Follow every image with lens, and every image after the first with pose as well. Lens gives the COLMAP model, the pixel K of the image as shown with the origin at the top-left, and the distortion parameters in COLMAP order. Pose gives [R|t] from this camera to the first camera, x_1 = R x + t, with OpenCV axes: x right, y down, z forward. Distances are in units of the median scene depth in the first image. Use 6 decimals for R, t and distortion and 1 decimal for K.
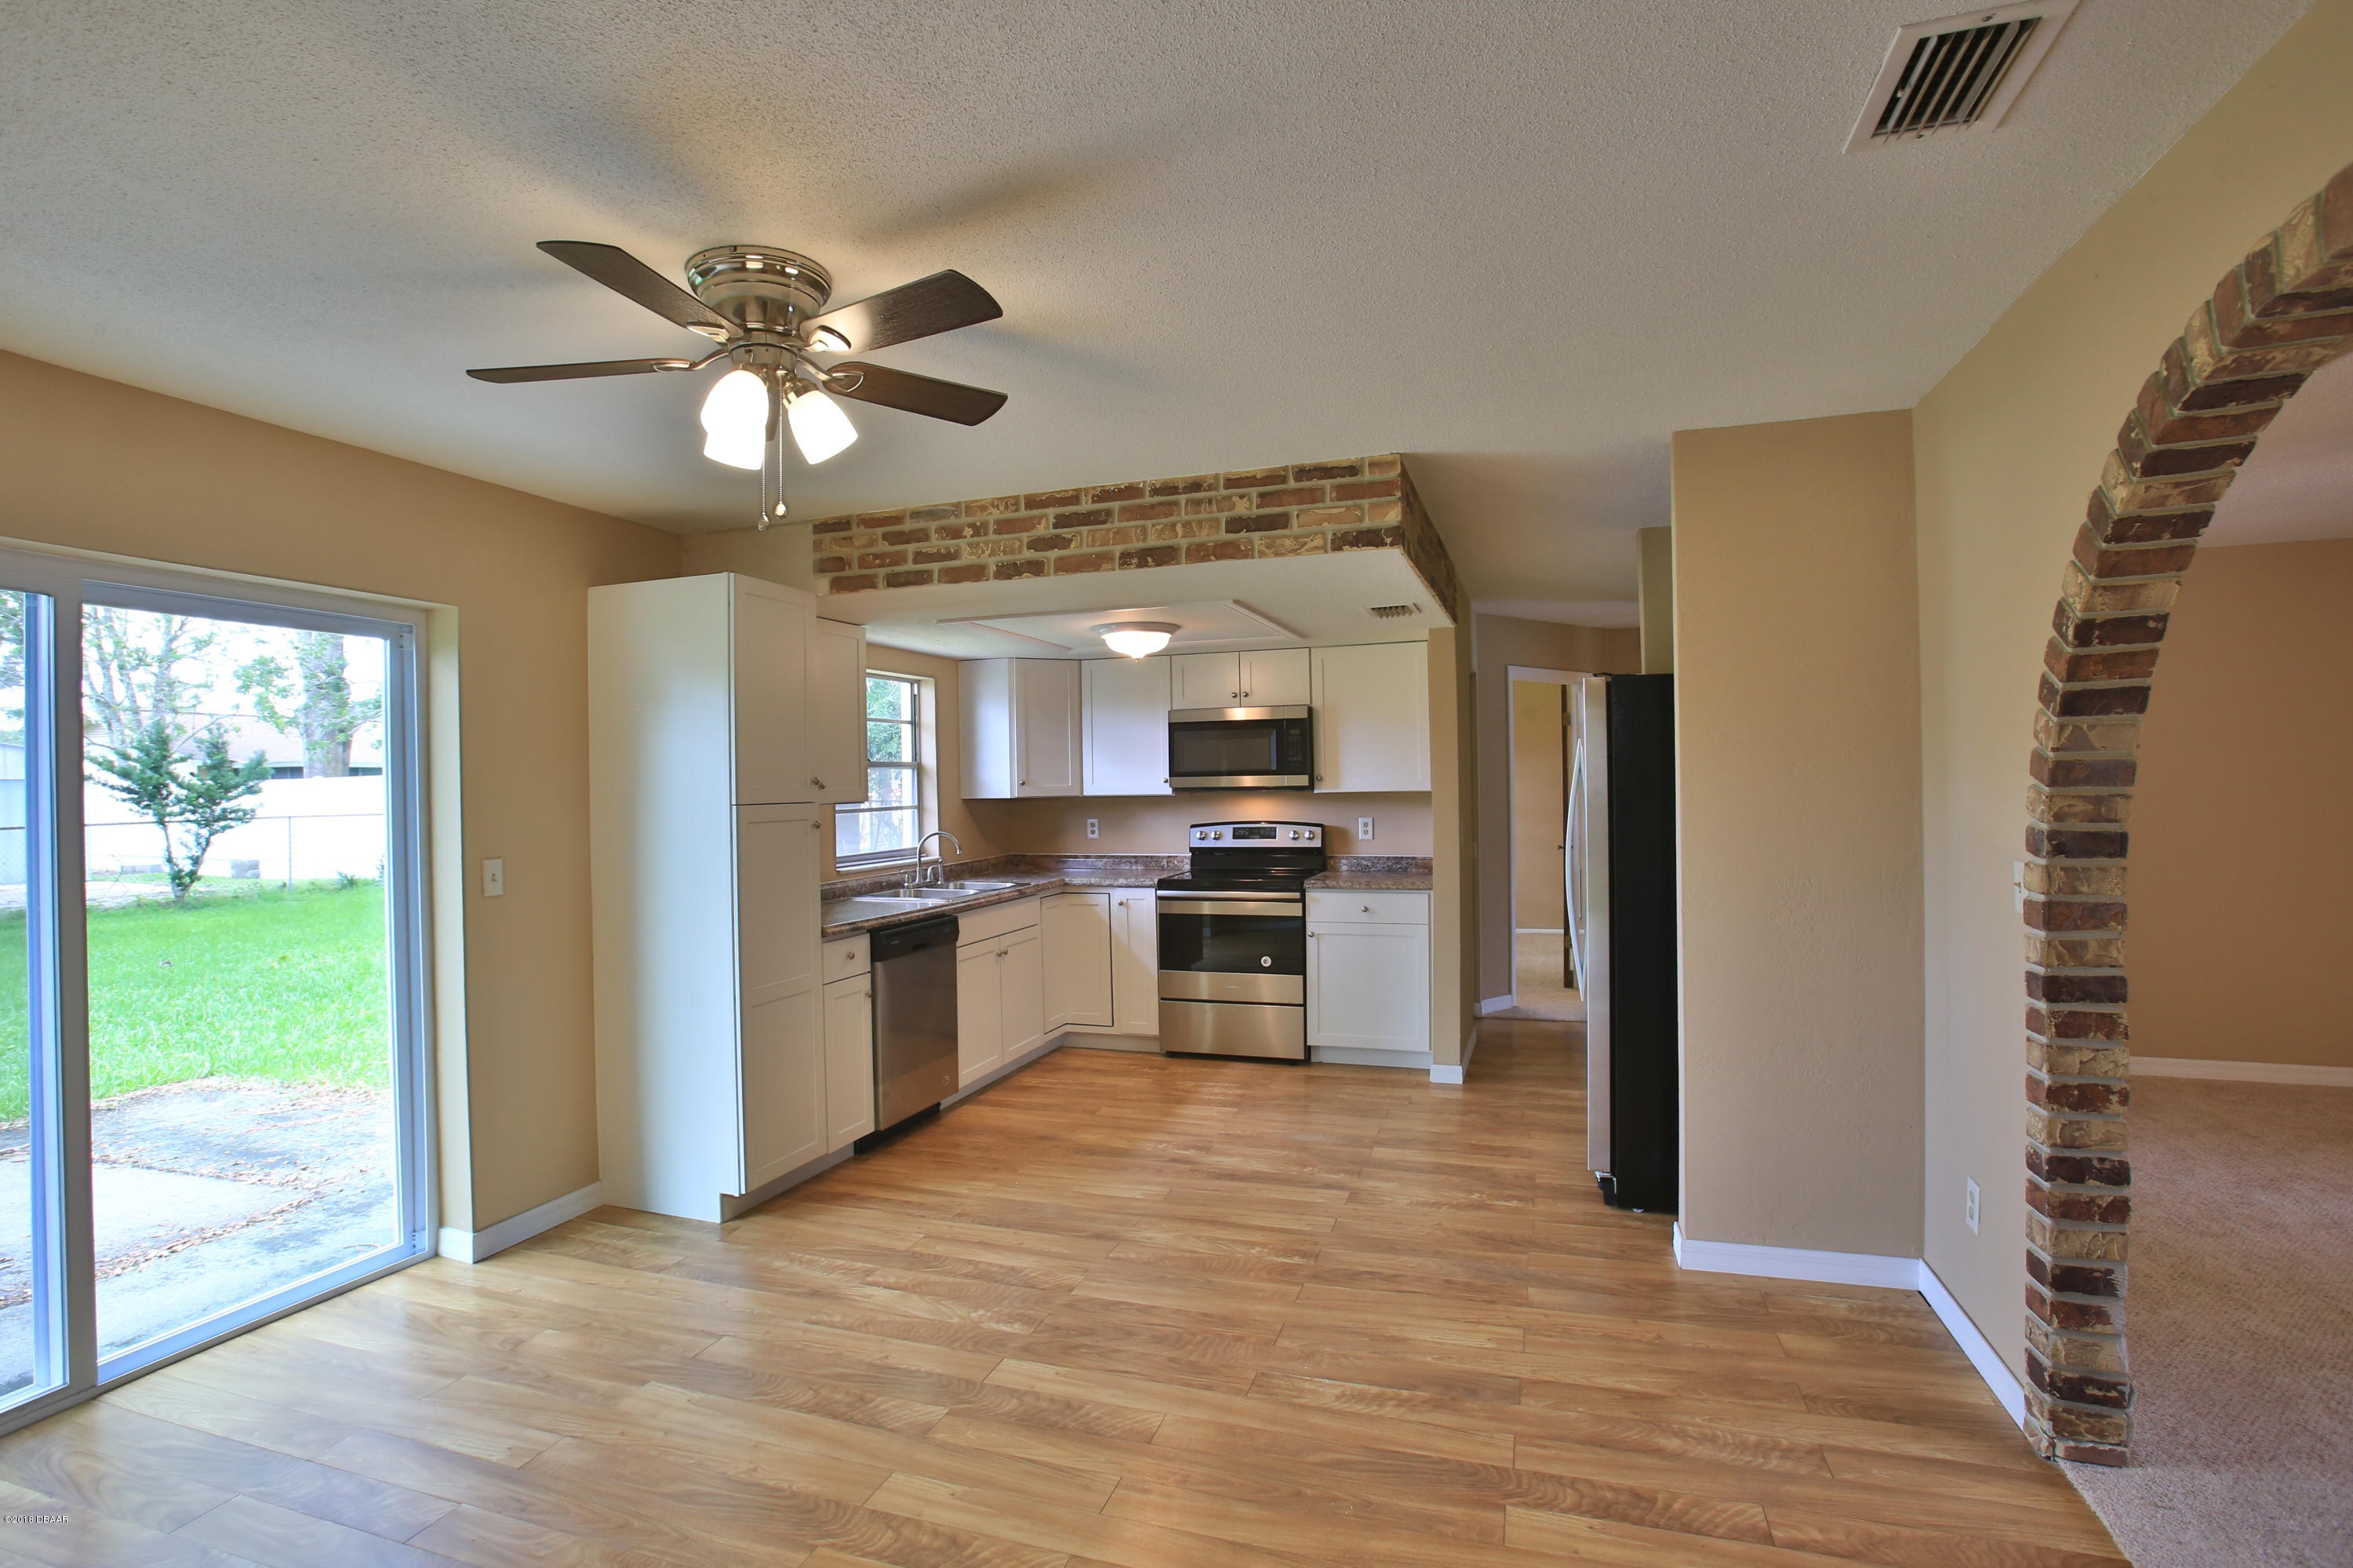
lens RADIAL K [[1127.2, 0, 1153.0], [0, 1127.2, 779.9], [0, 0, 1]] dist [-0.075986, 0.029414]
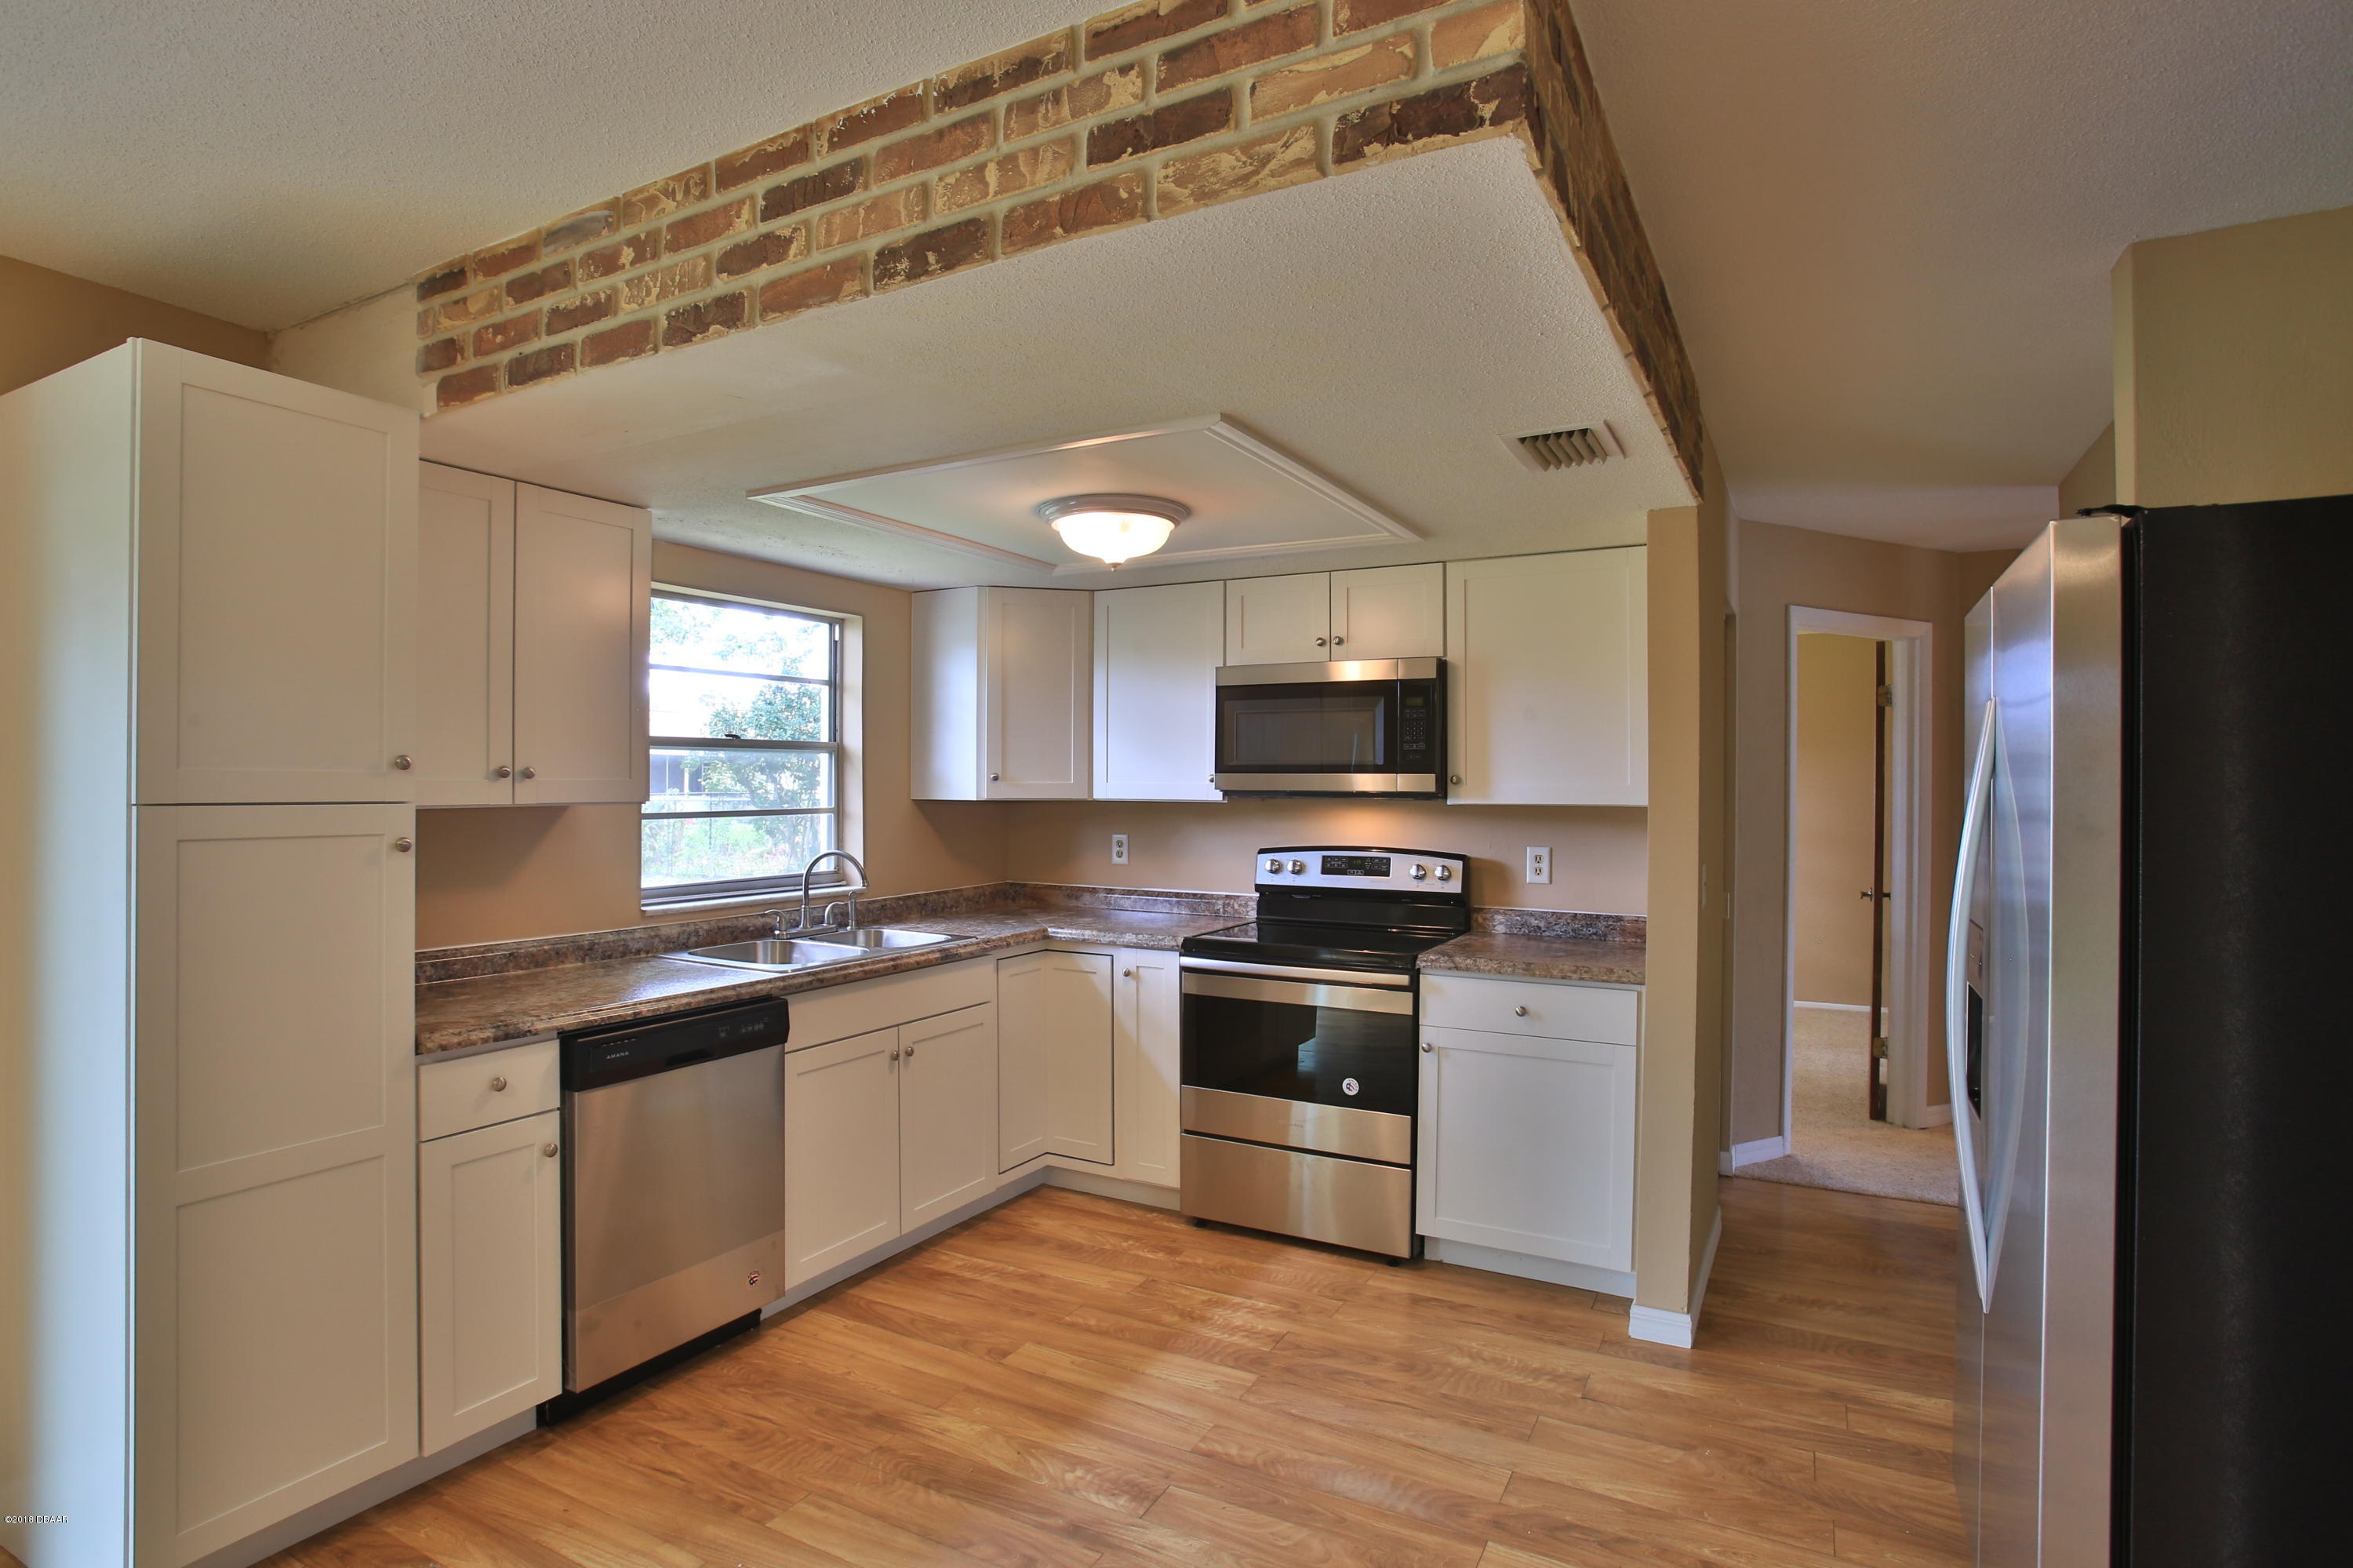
lens RADIAL K [[1194.6, 0, 1154.5], [0, 1194.6, 780.0], [0, 0, 1]] dist [-0.072314, 0.030116]
pose [[0.984740, 0.021632, -0.172684, 0.153932], [-0.021299, 0.999766, 0.003780, -0.000590], [0.172725, -0.000044, 0.984970, 0.544832]]
